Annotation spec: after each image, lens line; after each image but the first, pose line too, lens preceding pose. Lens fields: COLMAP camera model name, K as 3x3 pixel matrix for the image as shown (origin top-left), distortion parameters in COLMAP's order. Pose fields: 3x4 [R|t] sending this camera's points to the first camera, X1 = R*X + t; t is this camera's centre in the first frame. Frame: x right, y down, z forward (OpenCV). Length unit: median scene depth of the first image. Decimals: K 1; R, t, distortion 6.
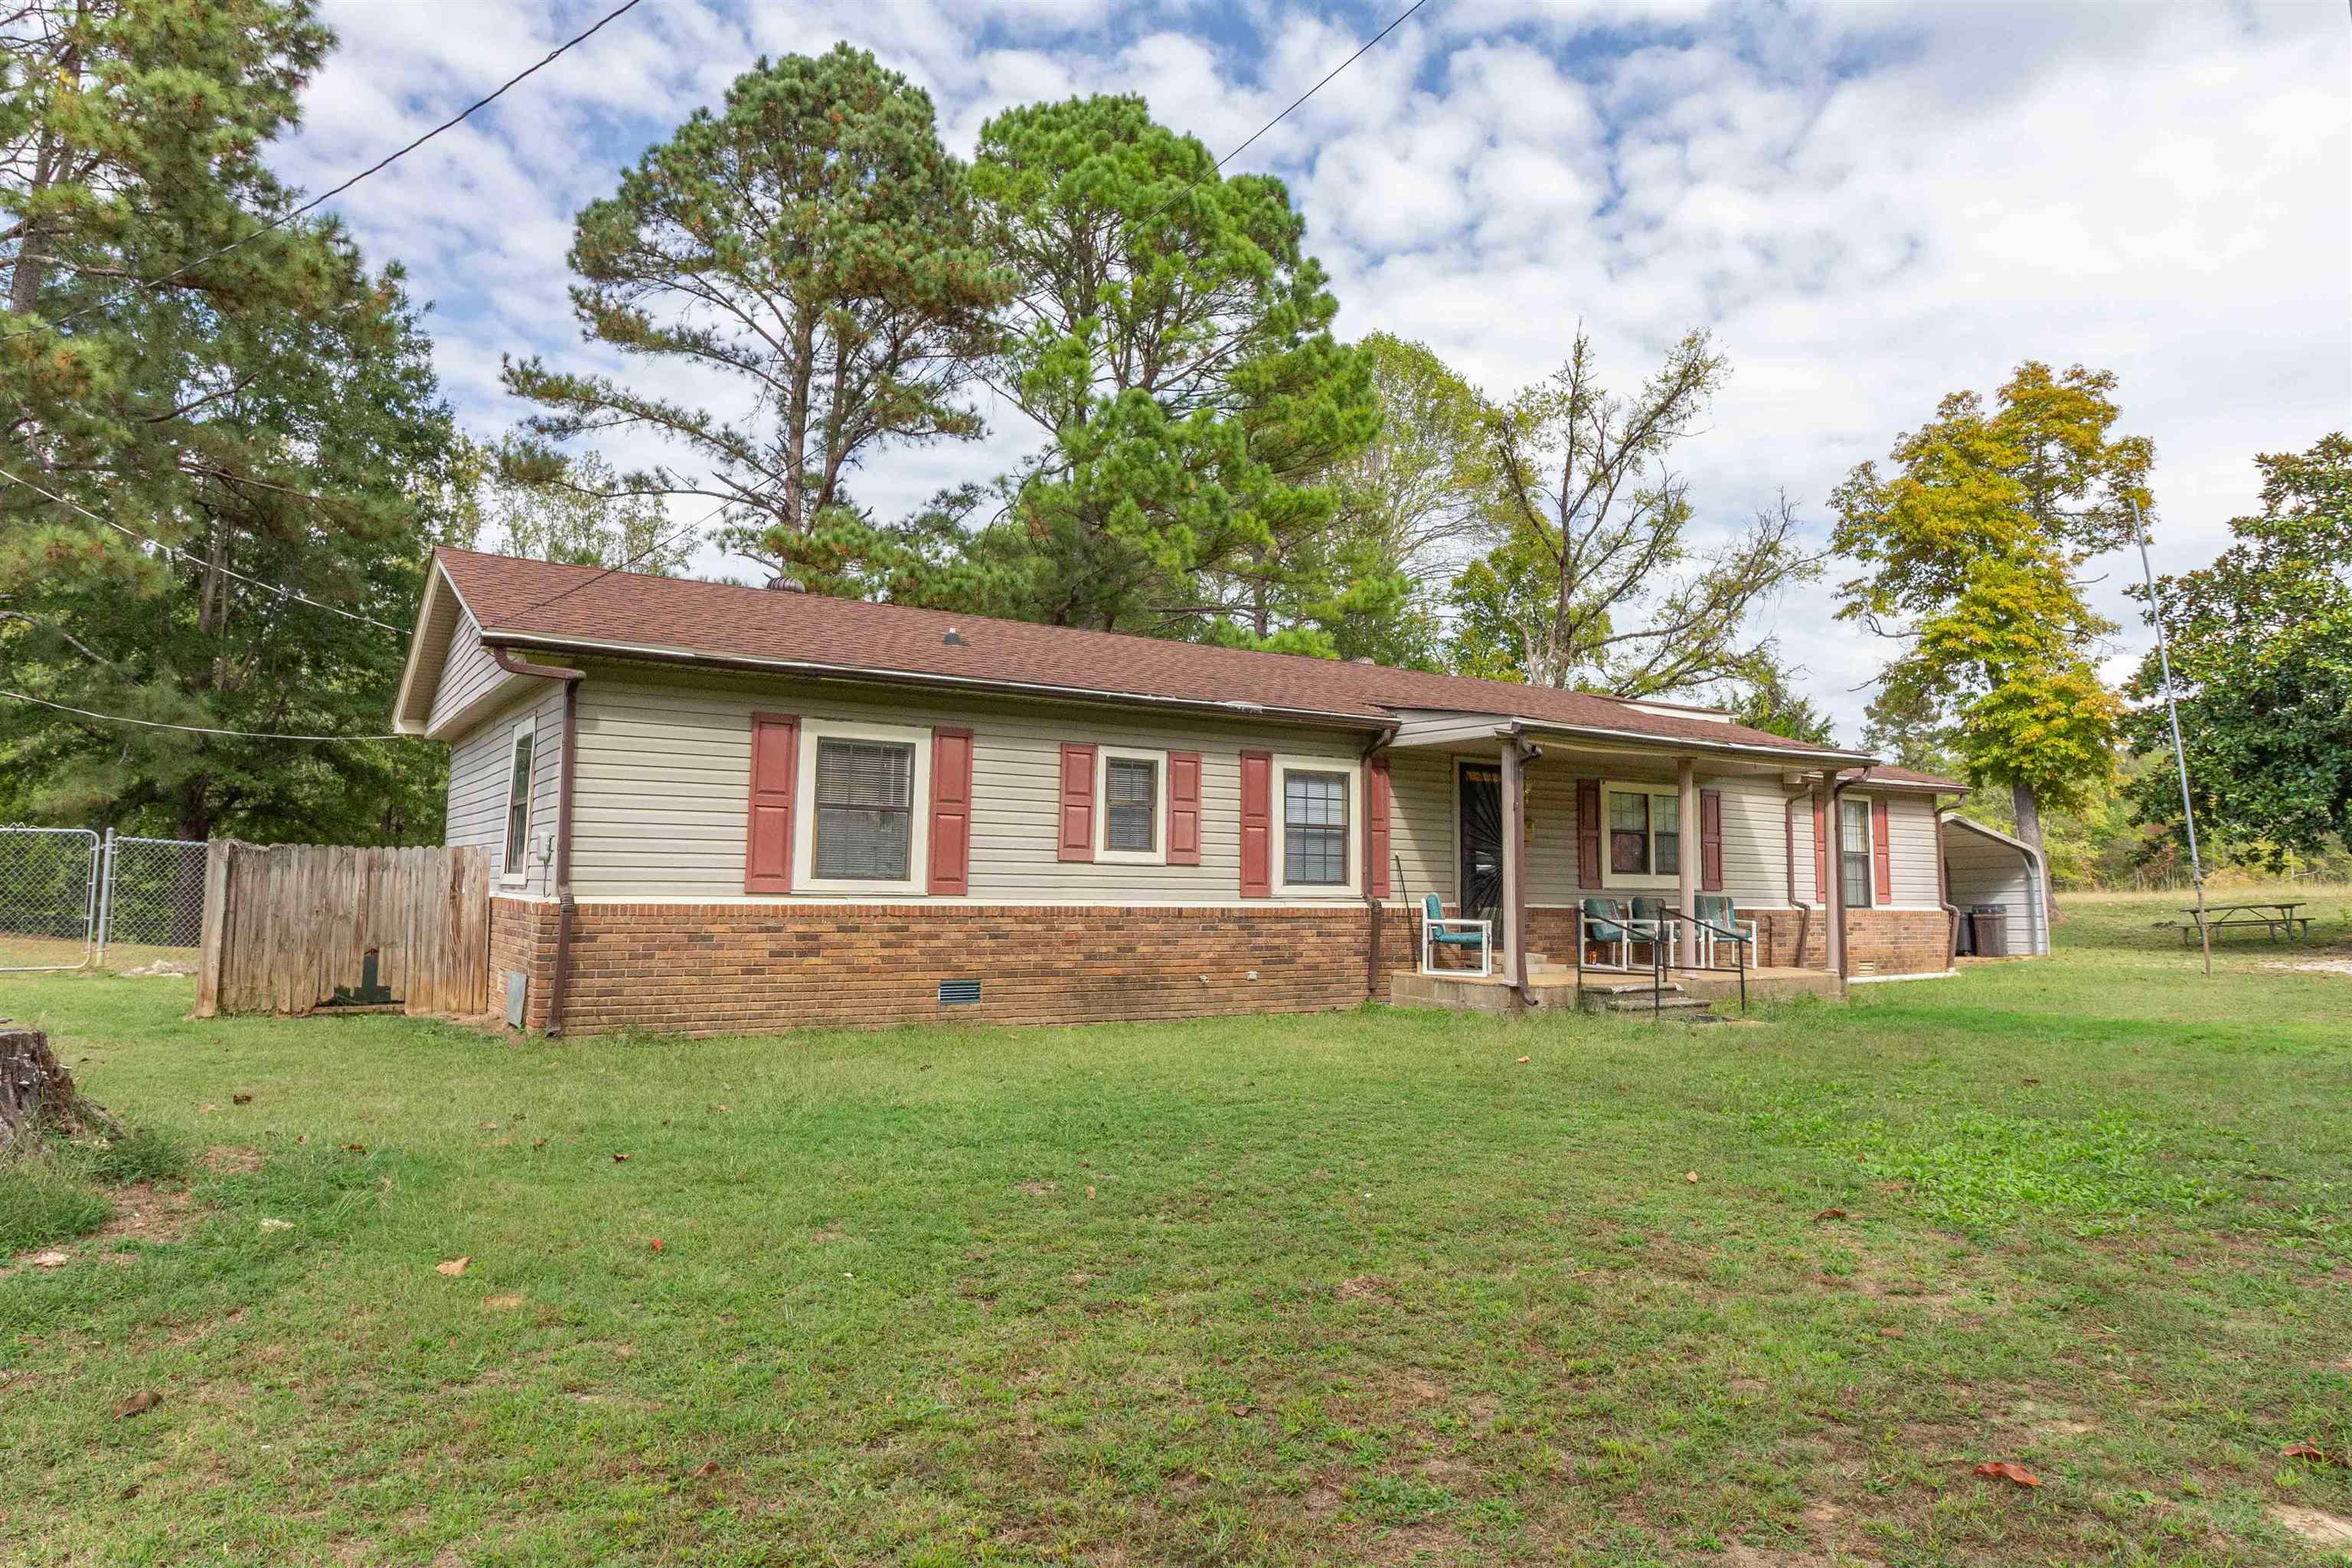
lens RADIAL K [[1345.8, 0, 1176.9], [0, 1345.8, 778.9], [0, 0, 1]] dist [0.000572, -0.000350]
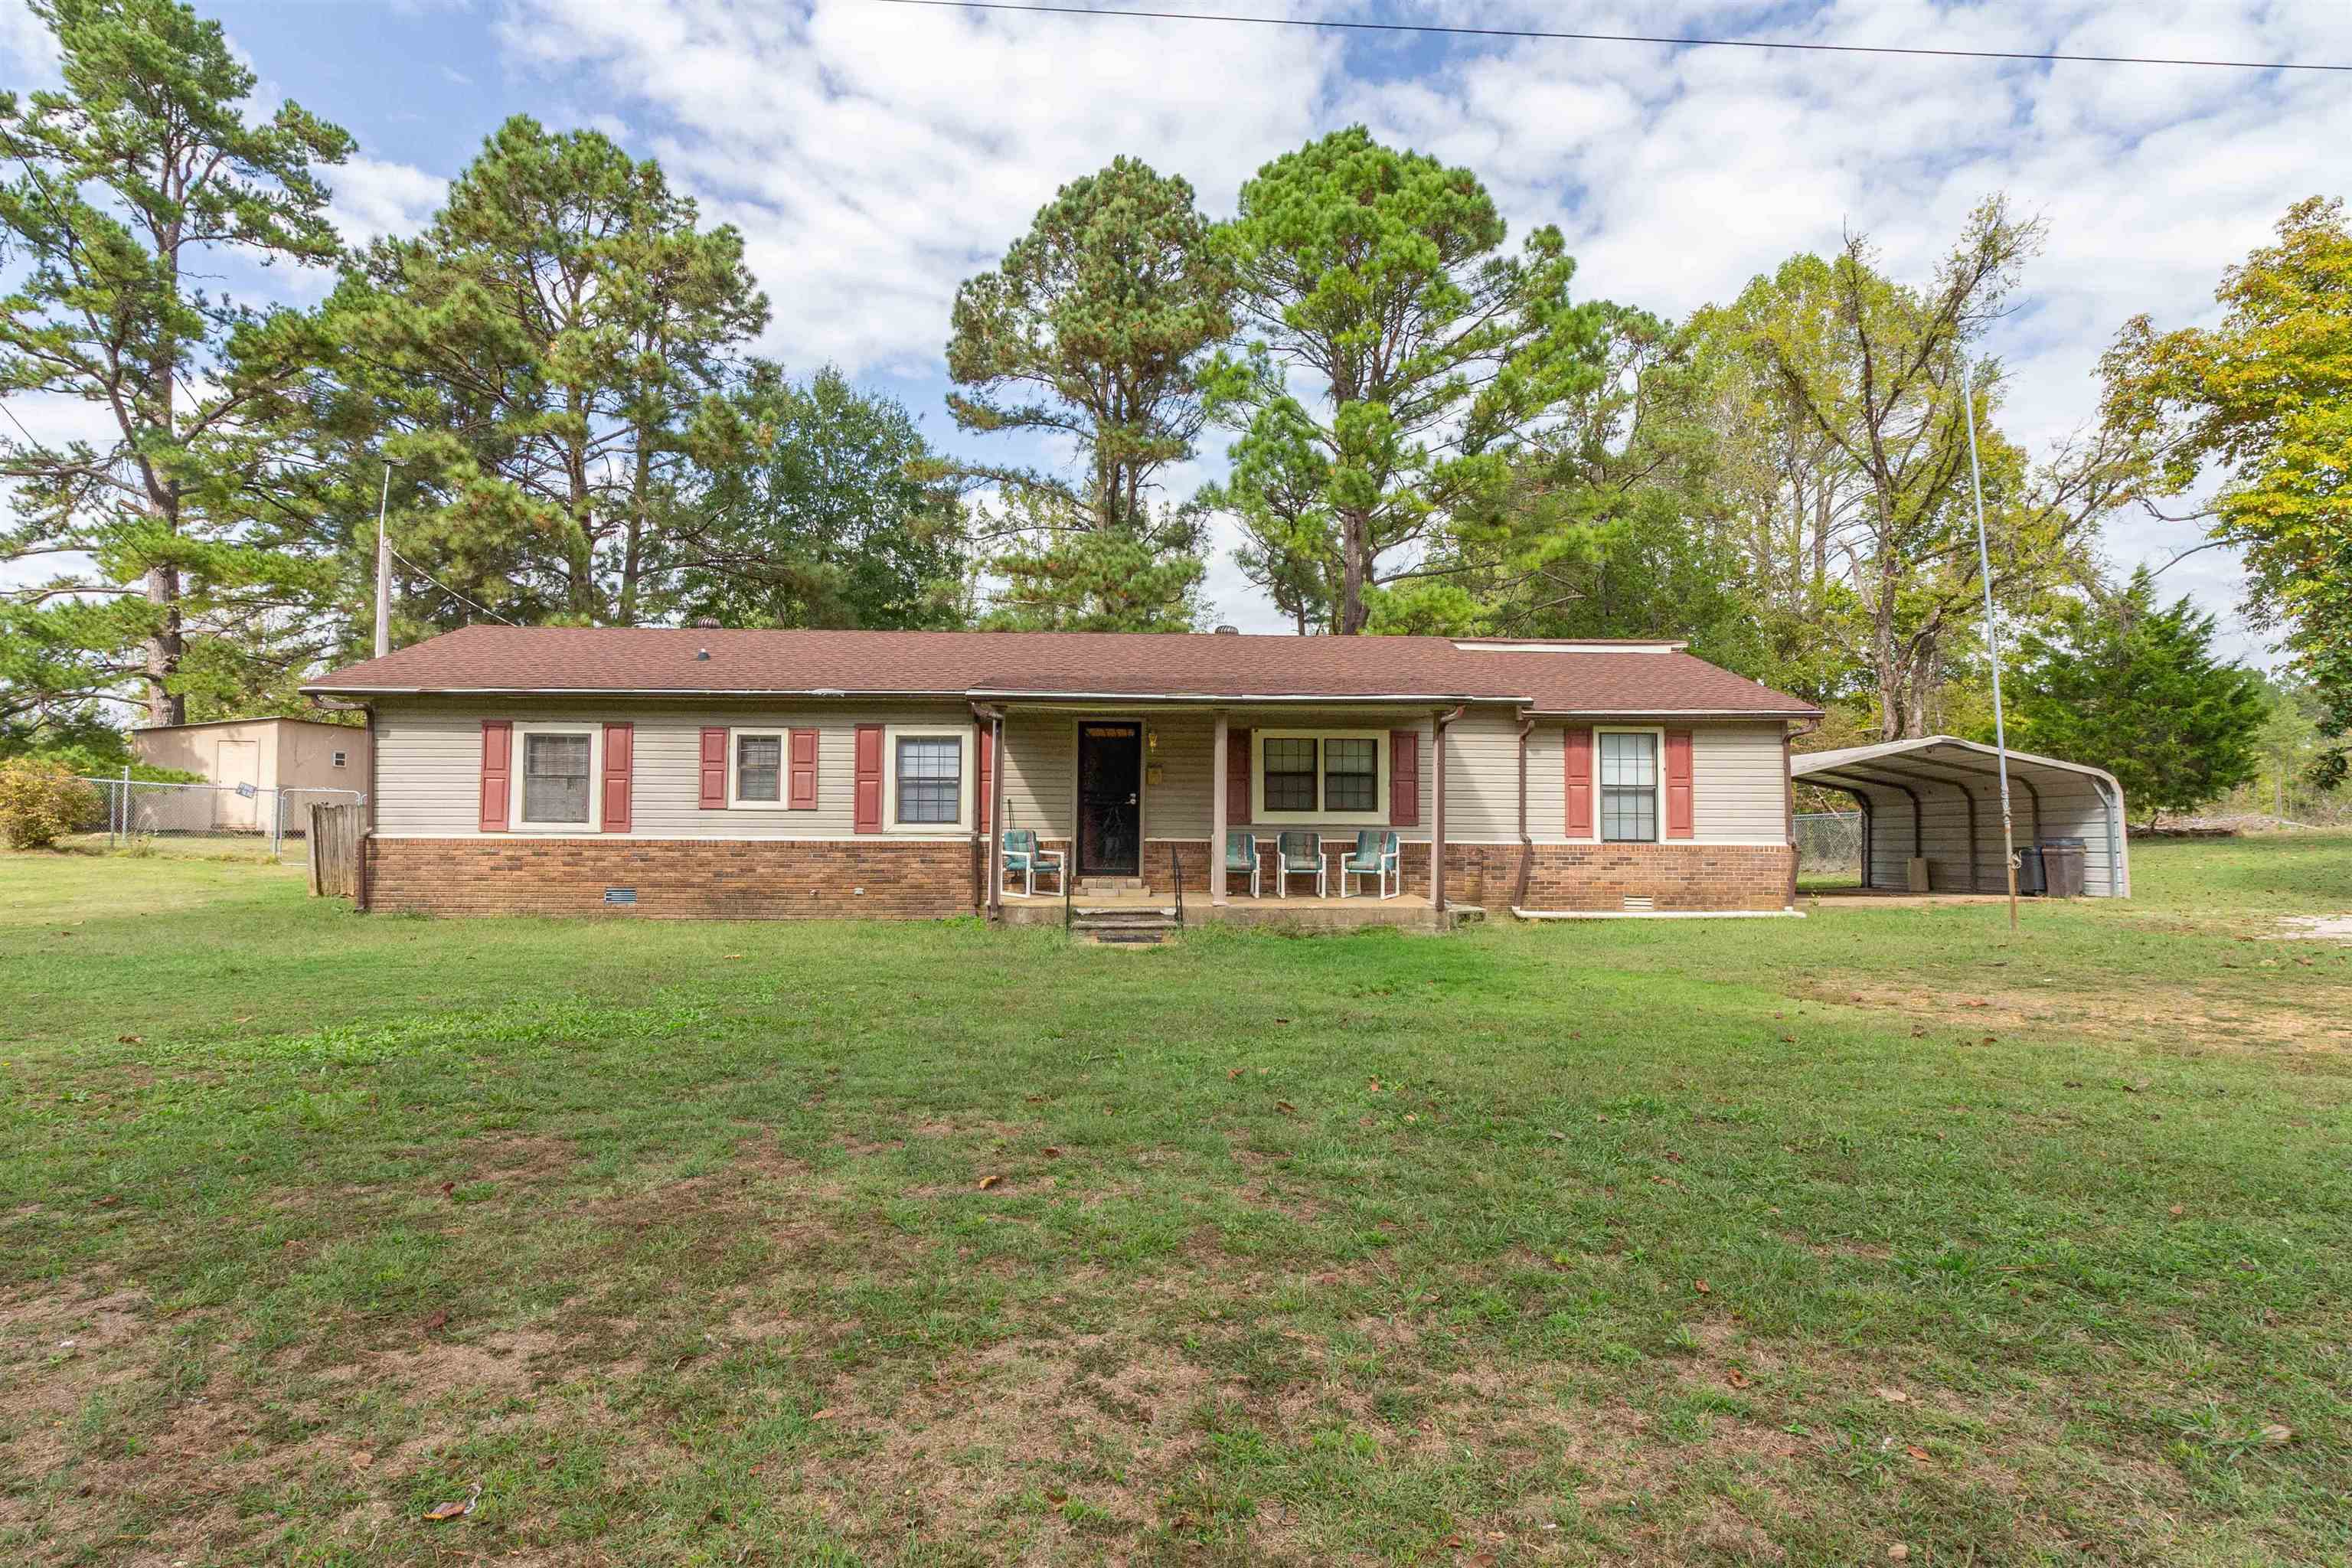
lens RADIAL K [[1128.7, 0, 1174.9], [0, 1128.7, 786.5], [0, 0, 1]] dist [0.000714, 0.001023]
pose [[0.873212, -0.017027, -0.487043, 0.894419], [0.044300, 0.998025, 0.044534, 0.005265], [0.485323, -0.060464, 0.872242, 0.176149]]
